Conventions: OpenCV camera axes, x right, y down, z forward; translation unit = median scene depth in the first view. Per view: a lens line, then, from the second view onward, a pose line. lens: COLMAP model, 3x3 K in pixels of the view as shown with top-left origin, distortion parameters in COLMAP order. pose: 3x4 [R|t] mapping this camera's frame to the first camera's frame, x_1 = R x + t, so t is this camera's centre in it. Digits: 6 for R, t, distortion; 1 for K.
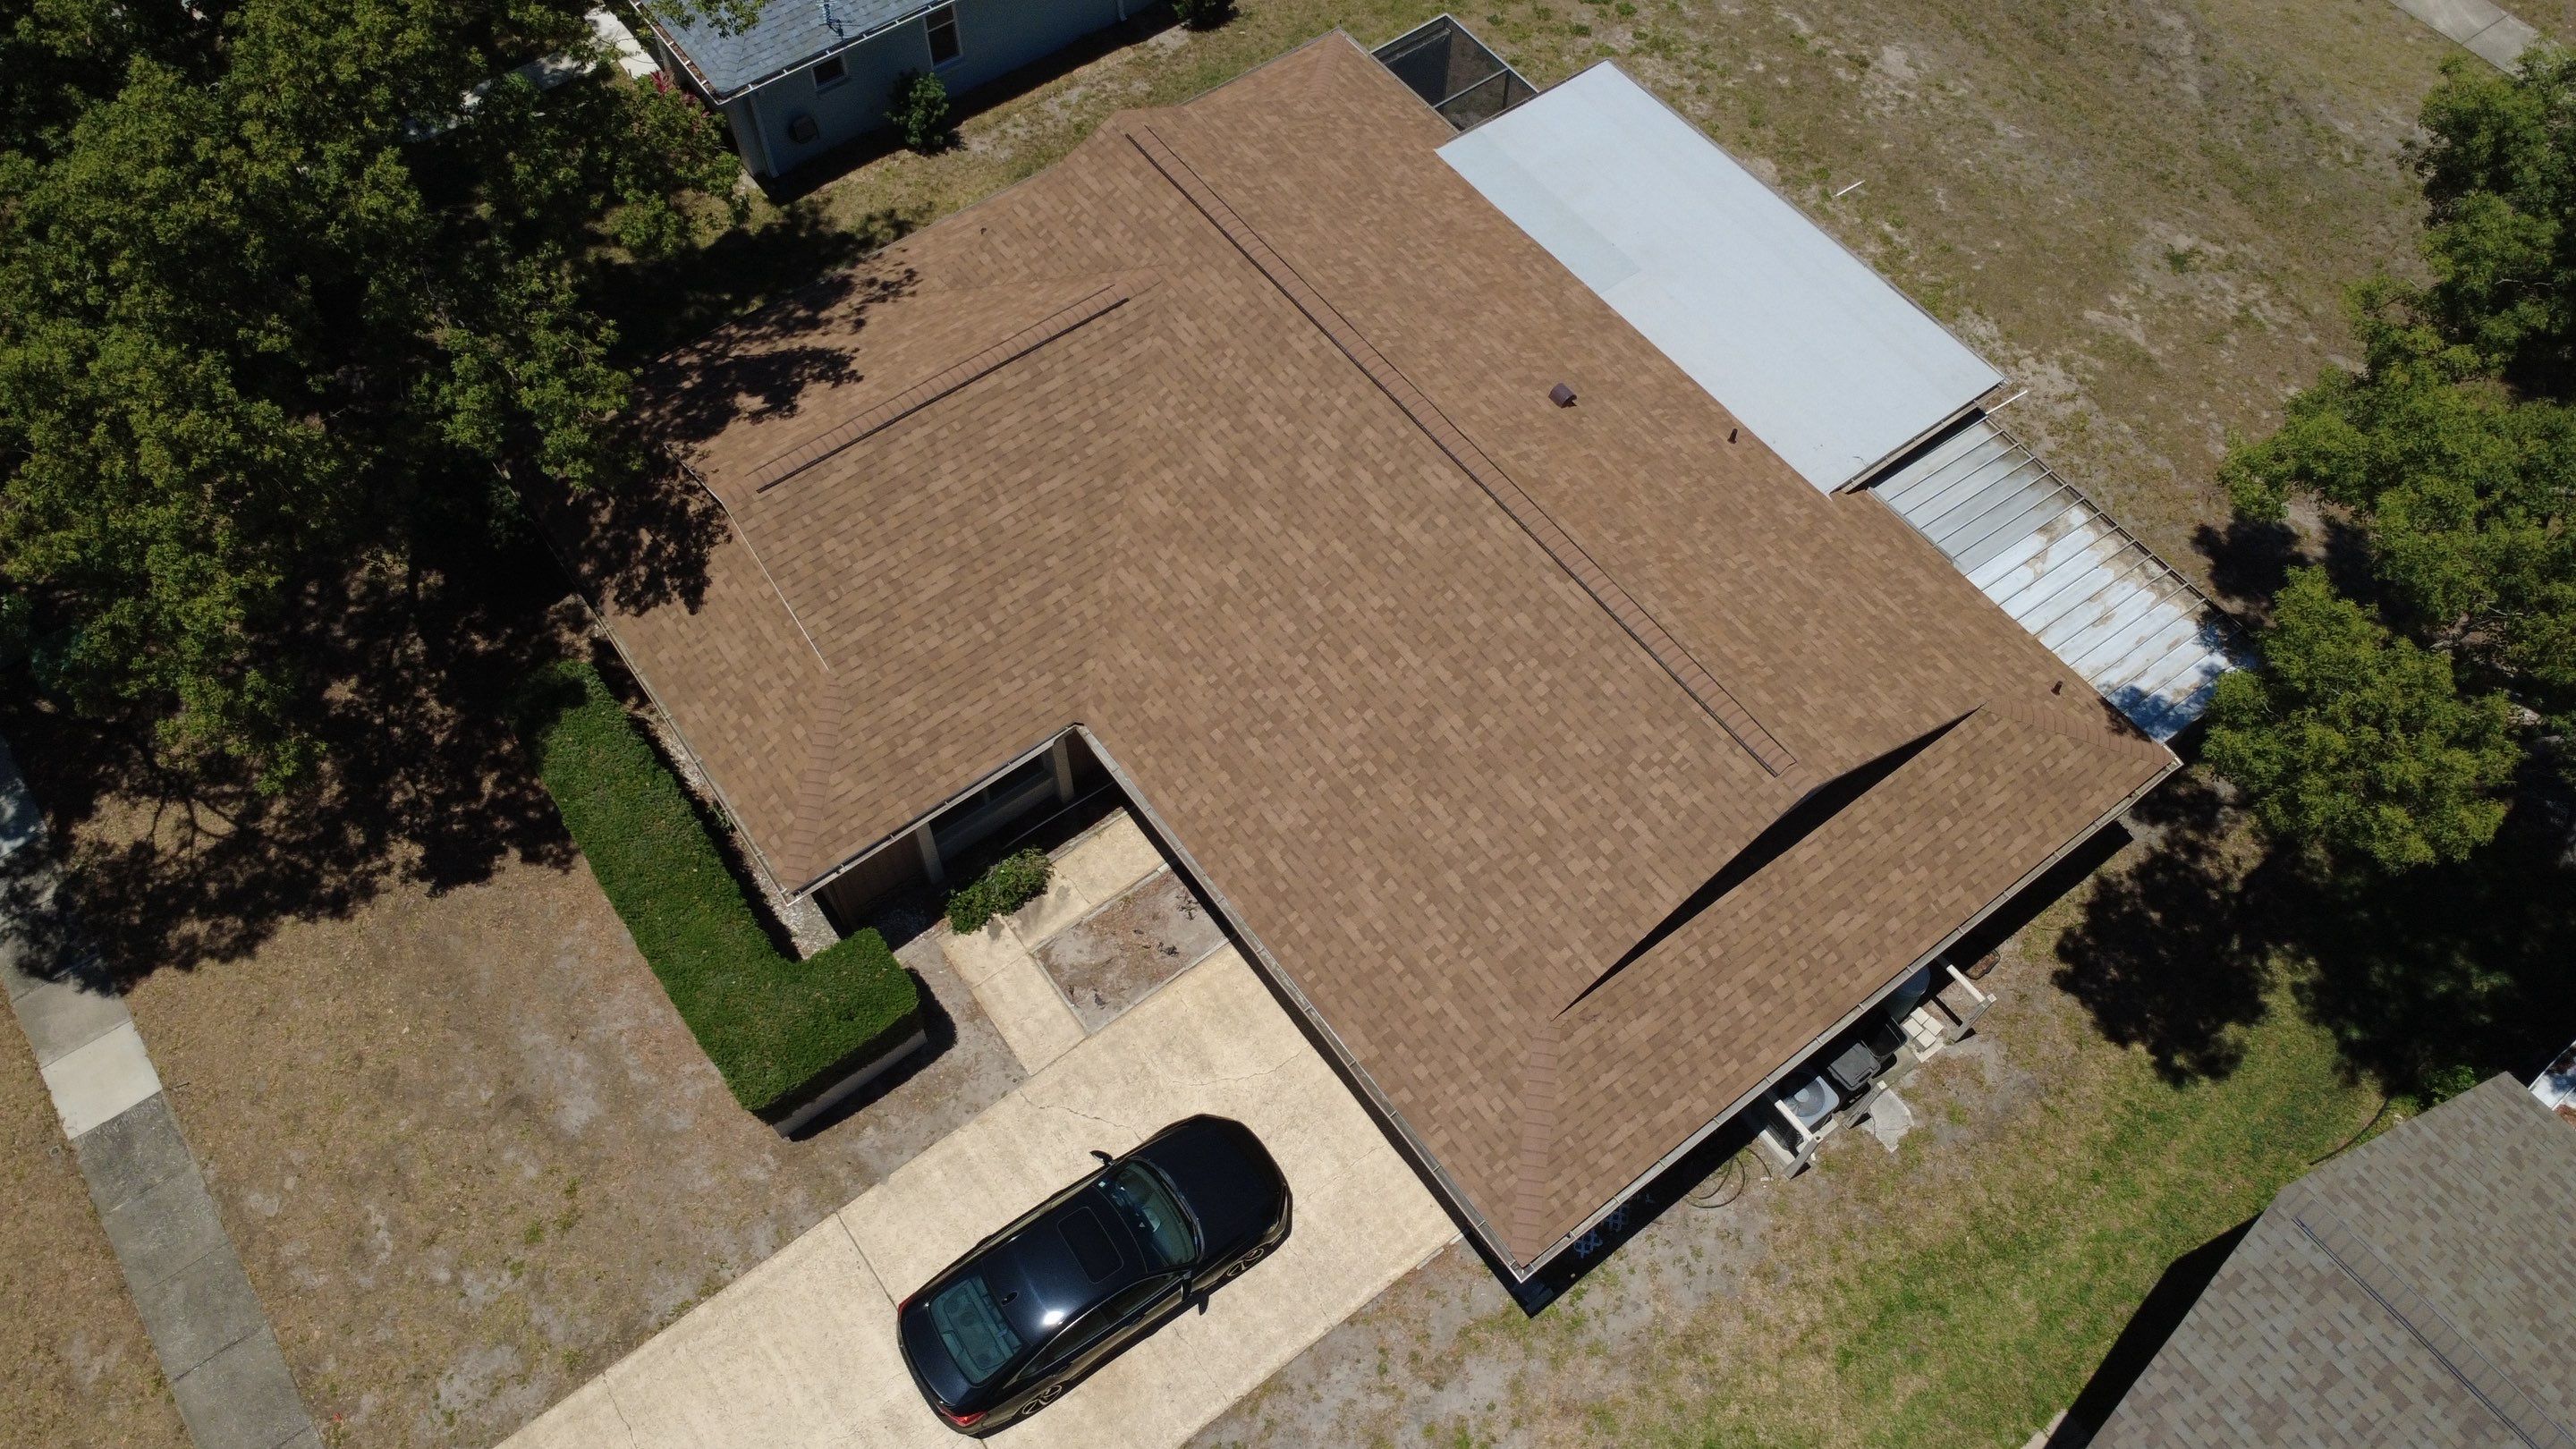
lens RADIAL K [[1867.2, 0, 1280.0], [0, 1867.2, 722.9], [0, 0, 1]] dist [0.000980, 0.003453]
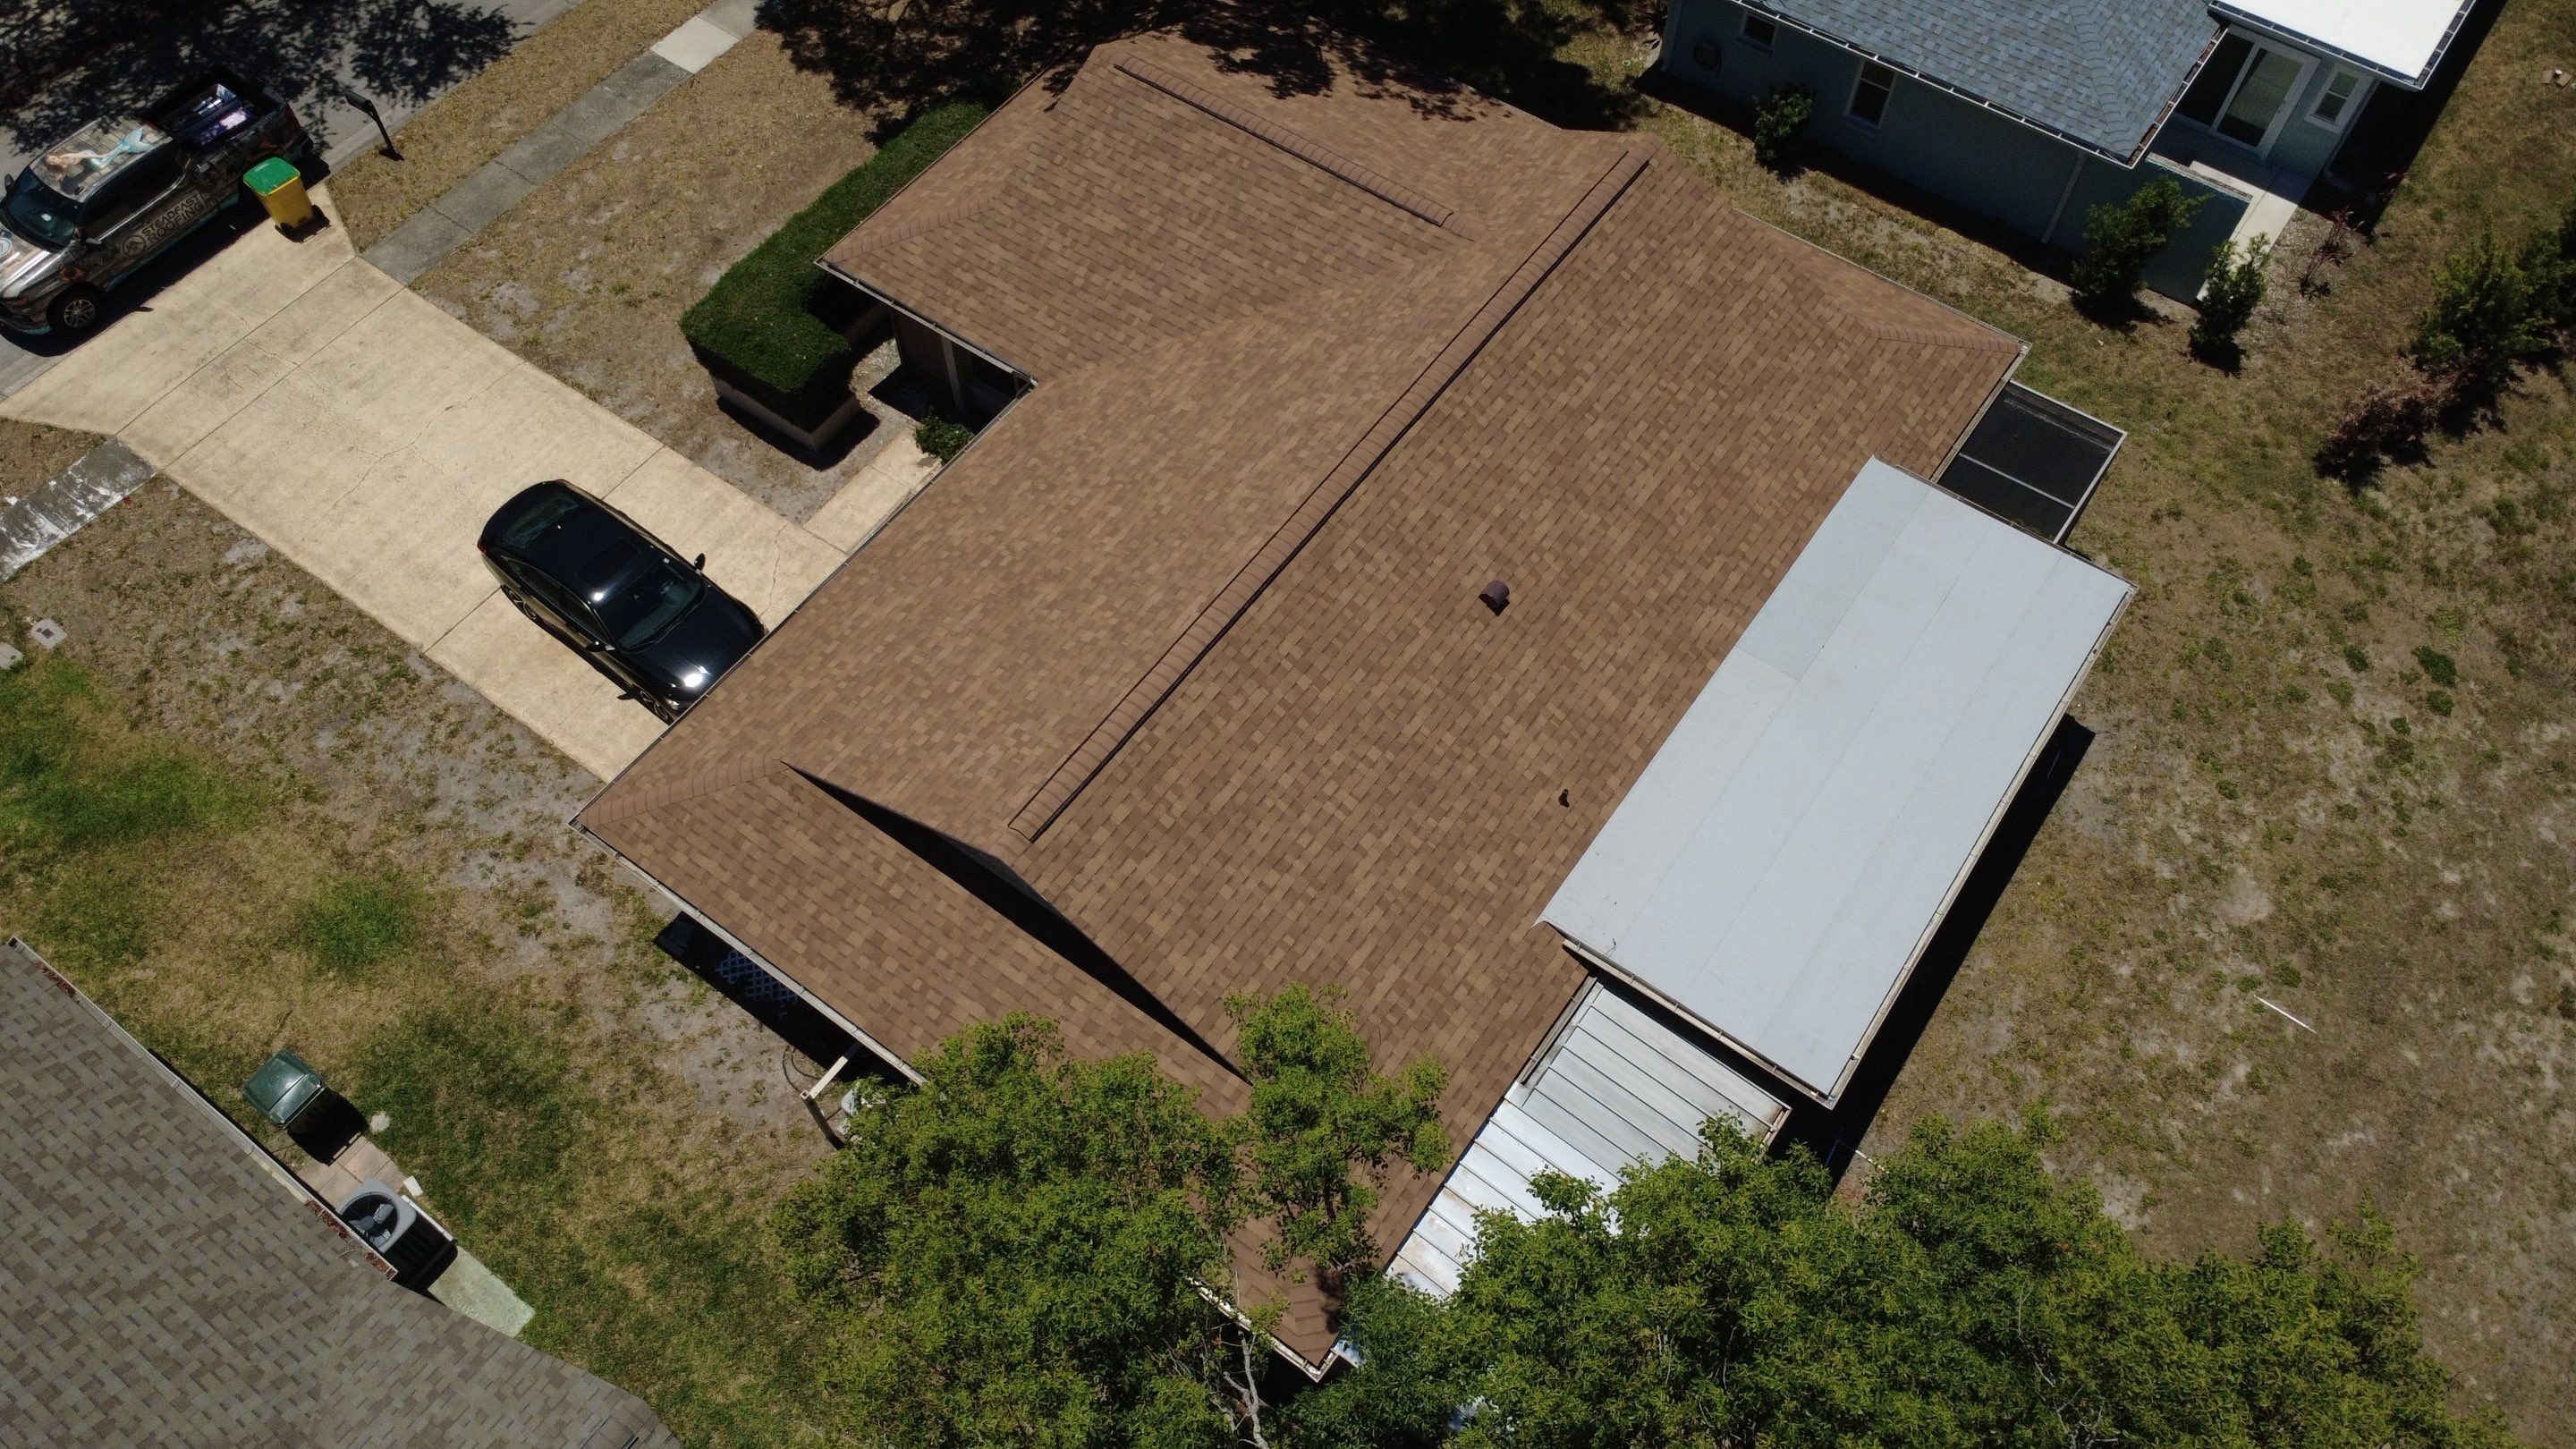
lens RADIAL K [[1867.2, 0, 1284.9], [0, 1867.2, 720.4], [0, 0, 1]] dist [0.000980, 0.003453]
pose [[0.304155, 0.800488, -0.516439, 0.640460], [-0.809195, 0.503172, 0.303351, -0.338899], [0.502686, 0.325634, 0.800793, 0.249625]]
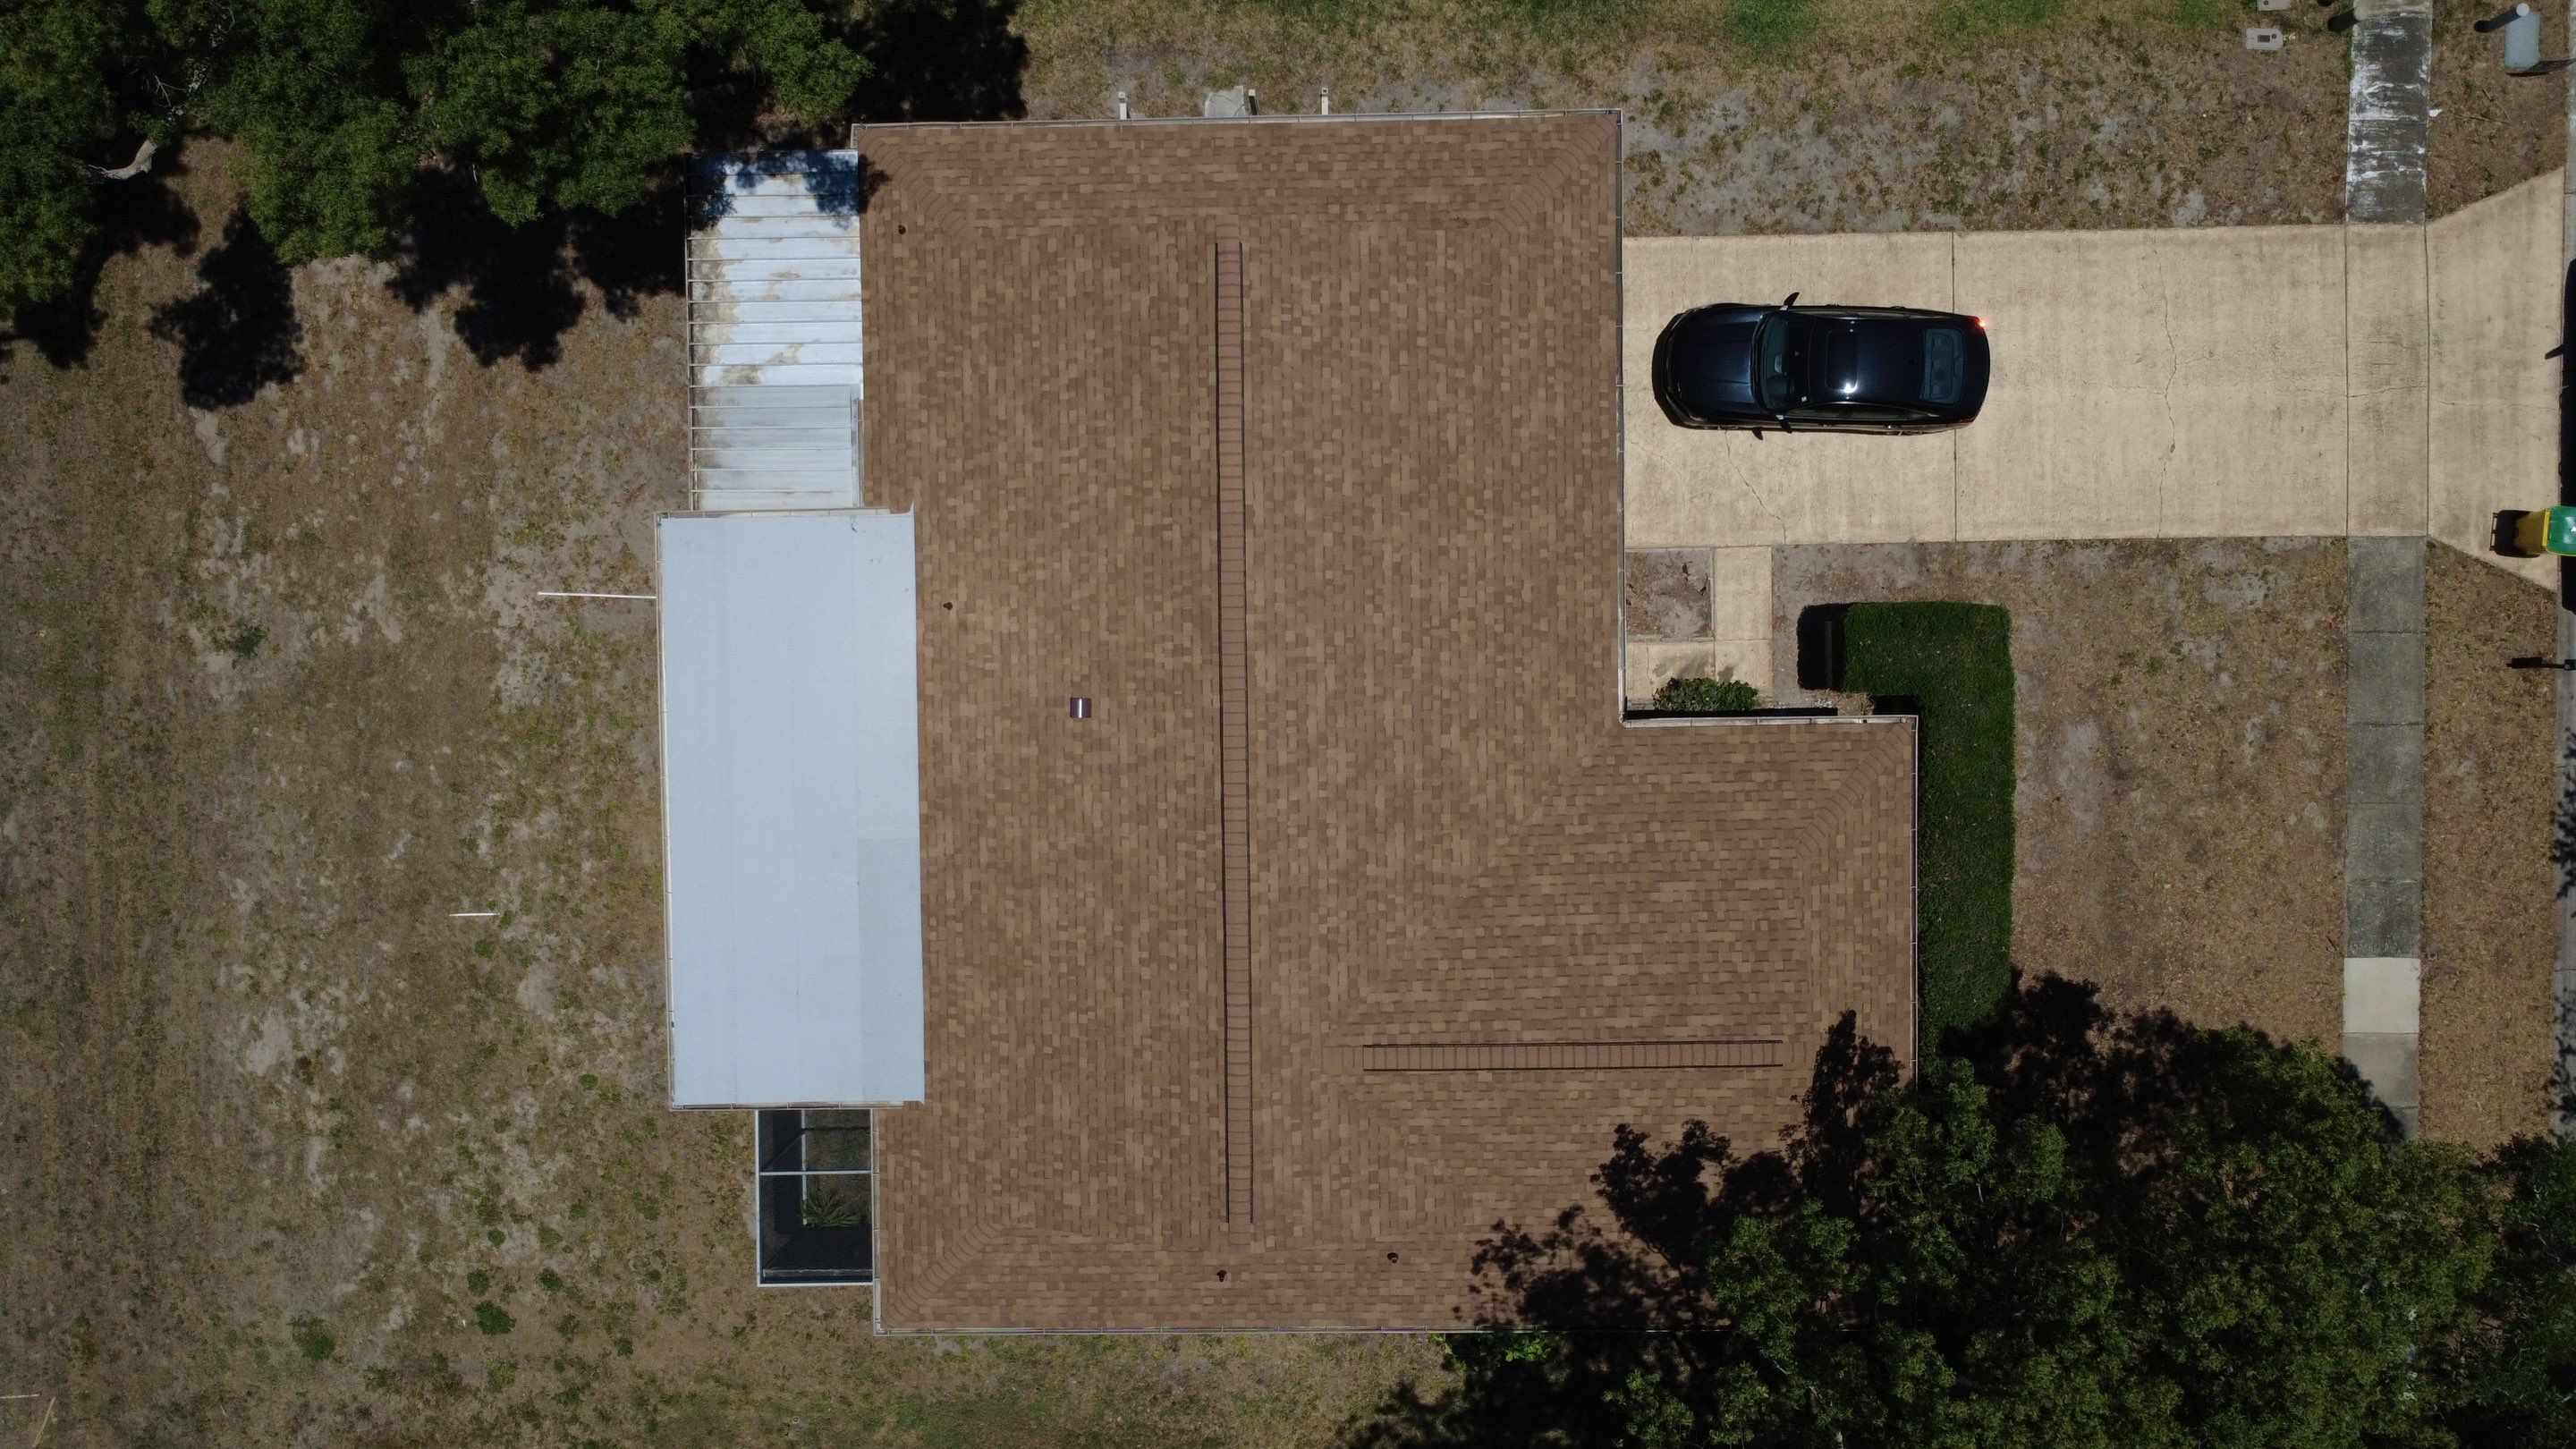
lens RADIAL K [[1867.2, 0, 1286.6], [0, 1867.2, 723.3], [0, 0, 1]] dist [0.000980, 0.003453]
pose [[-0.810485, -0.585669, -0.010320, 0.065855], [0.506510, -0.709571, 0.489854, -0.632742], [-0.294215, 0.391792, 0.871743, 0.073692]]
